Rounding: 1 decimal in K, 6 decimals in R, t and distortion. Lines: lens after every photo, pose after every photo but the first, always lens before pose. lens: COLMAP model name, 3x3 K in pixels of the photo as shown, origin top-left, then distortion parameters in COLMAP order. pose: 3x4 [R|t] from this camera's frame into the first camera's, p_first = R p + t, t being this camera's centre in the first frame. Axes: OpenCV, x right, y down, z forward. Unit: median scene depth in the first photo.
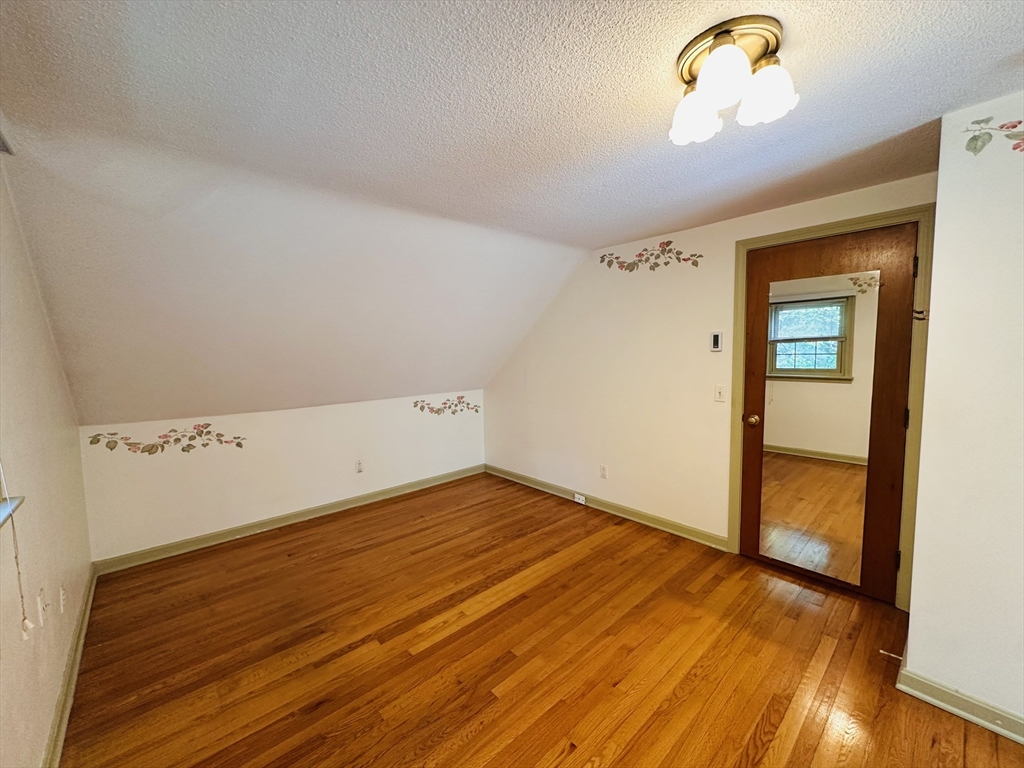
lens RADIAL K [[410.1, 0, 511.2], [0, 410.1, 383.3], [0, 0, 1]] dist [0.001479, 0.000390]
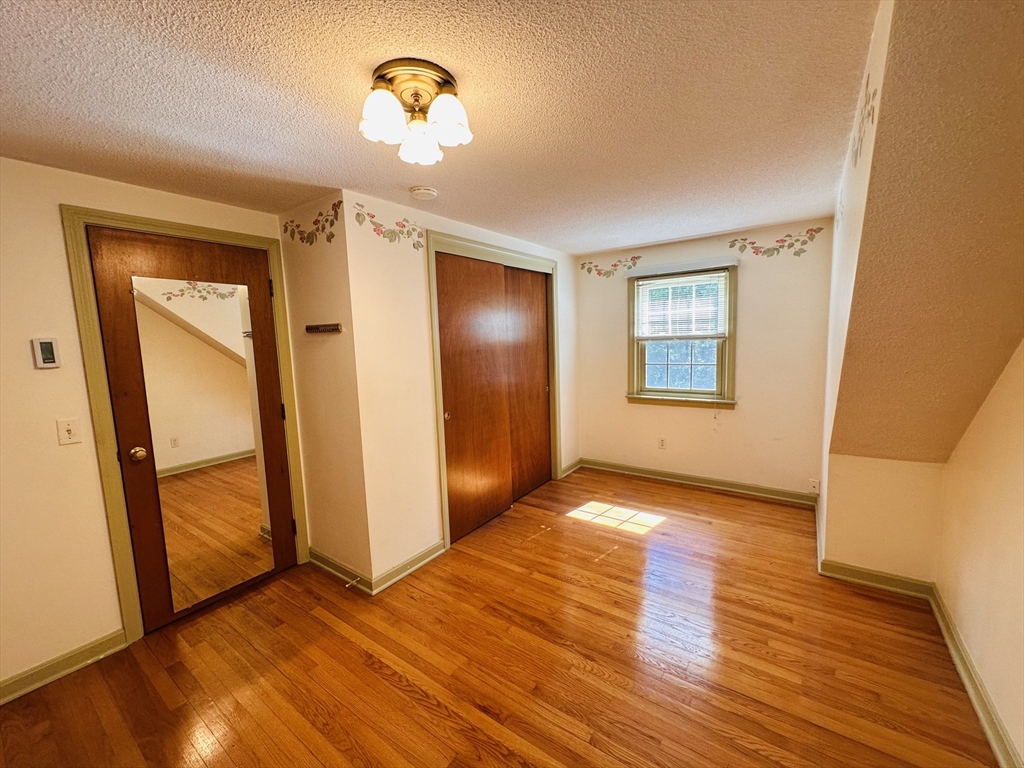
lens RADIAL K [[410.1, 0, 511.8], [0, 410.1, 384.0], [0, 0, 1]] dist [0.001479, 0.000390]
pose [[-0.212424, -0.084916, 0.973481, -0.436731], [0.119482, 0.986485, 0.112123, -0.062916], [-0.969845, 0.140131, -0.199407, 0.688994]]
